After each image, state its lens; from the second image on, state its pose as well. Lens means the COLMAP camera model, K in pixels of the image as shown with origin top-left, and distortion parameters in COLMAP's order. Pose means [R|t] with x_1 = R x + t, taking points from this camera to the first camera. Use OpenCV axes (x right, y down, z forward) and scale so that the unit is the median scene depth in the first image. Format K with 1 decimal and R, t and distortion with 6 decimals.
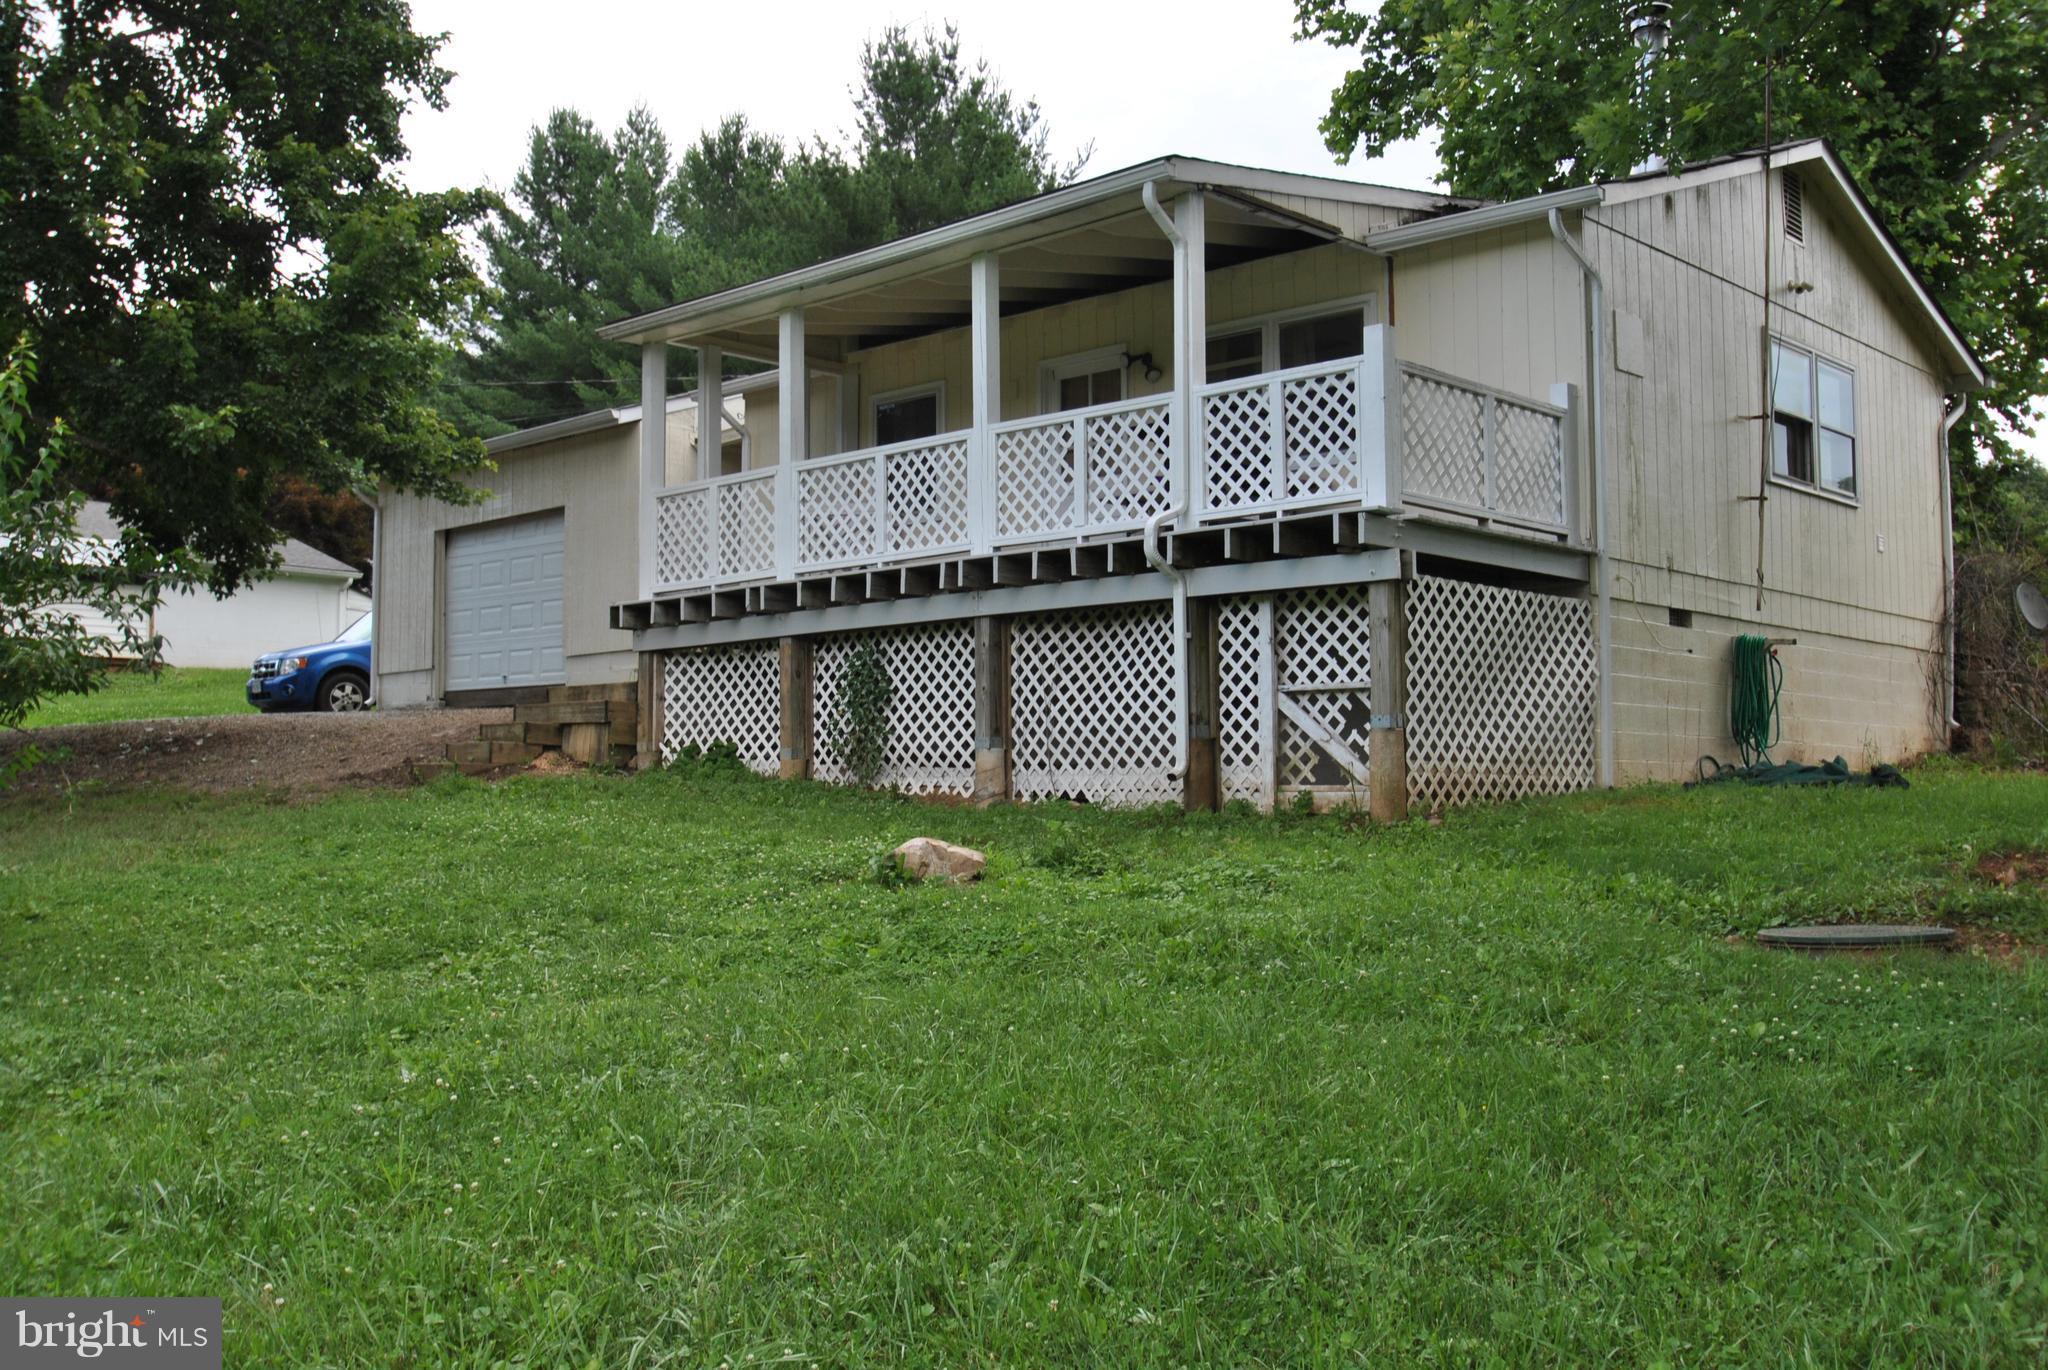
lens RADIAL K [[2137.4, 0, 1007.6], [0, 2137.4, 669.7], [0, 0, 1]] dist [-0.041245, 0.000000]
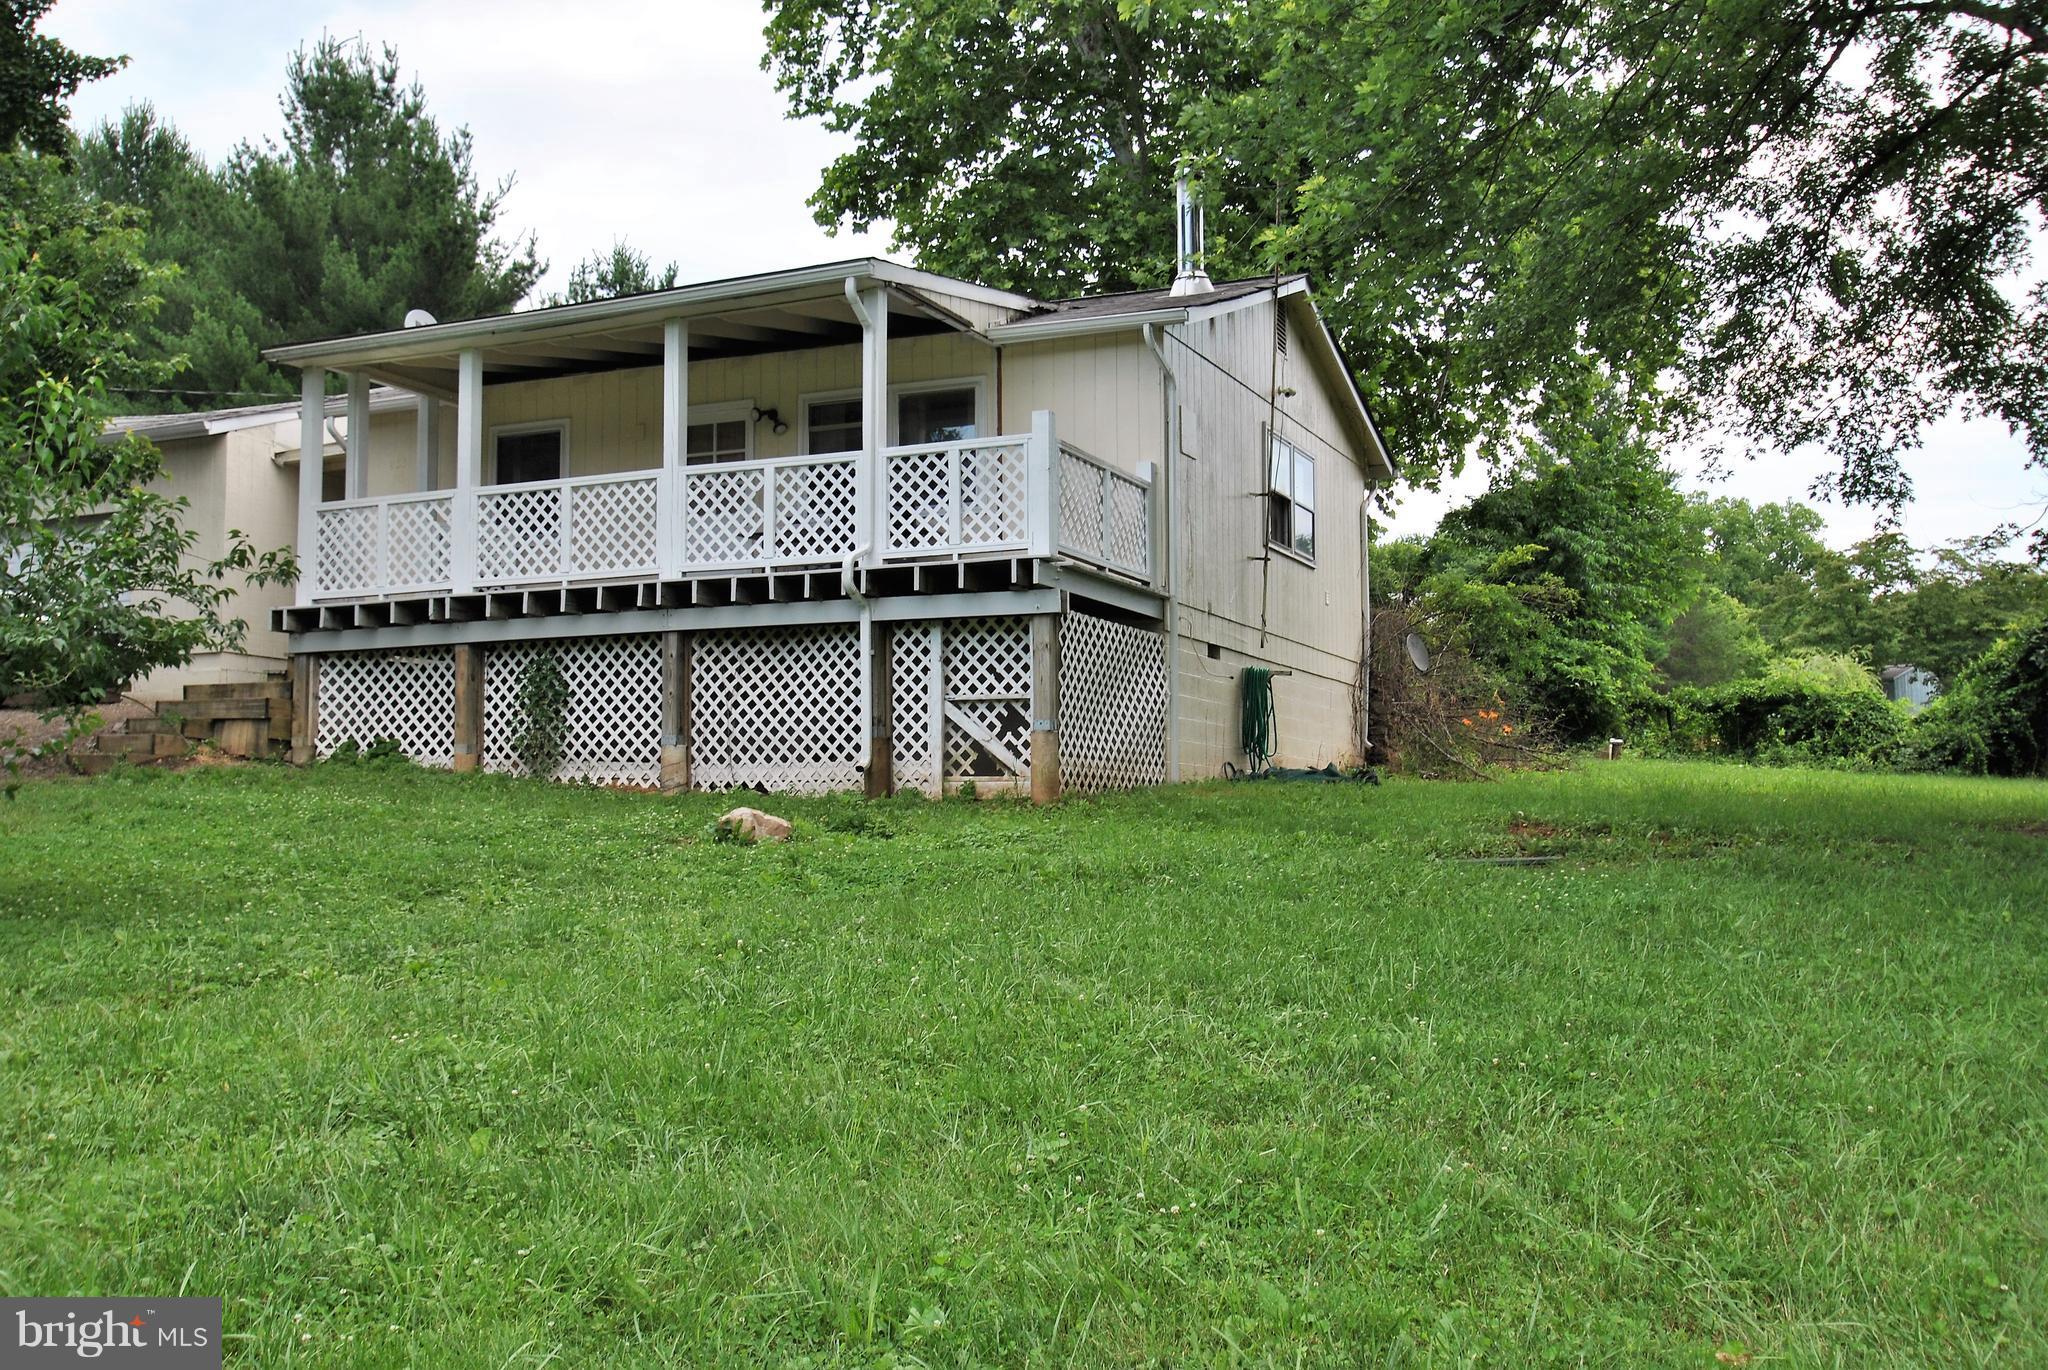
lens RADIAL K [[2137.4, 0, 1029.1], [0, 2137.4, 685.3], [0, 0, 1]] dist [-0.041245, 0.000000]
pose [[0.941267, 0.025750, 0.336679, -0.207130], [-0.023506, 0.999666, -0.010739, 0.011666], [-0.336843, 0.002194, 0.941558, -0.150012]]
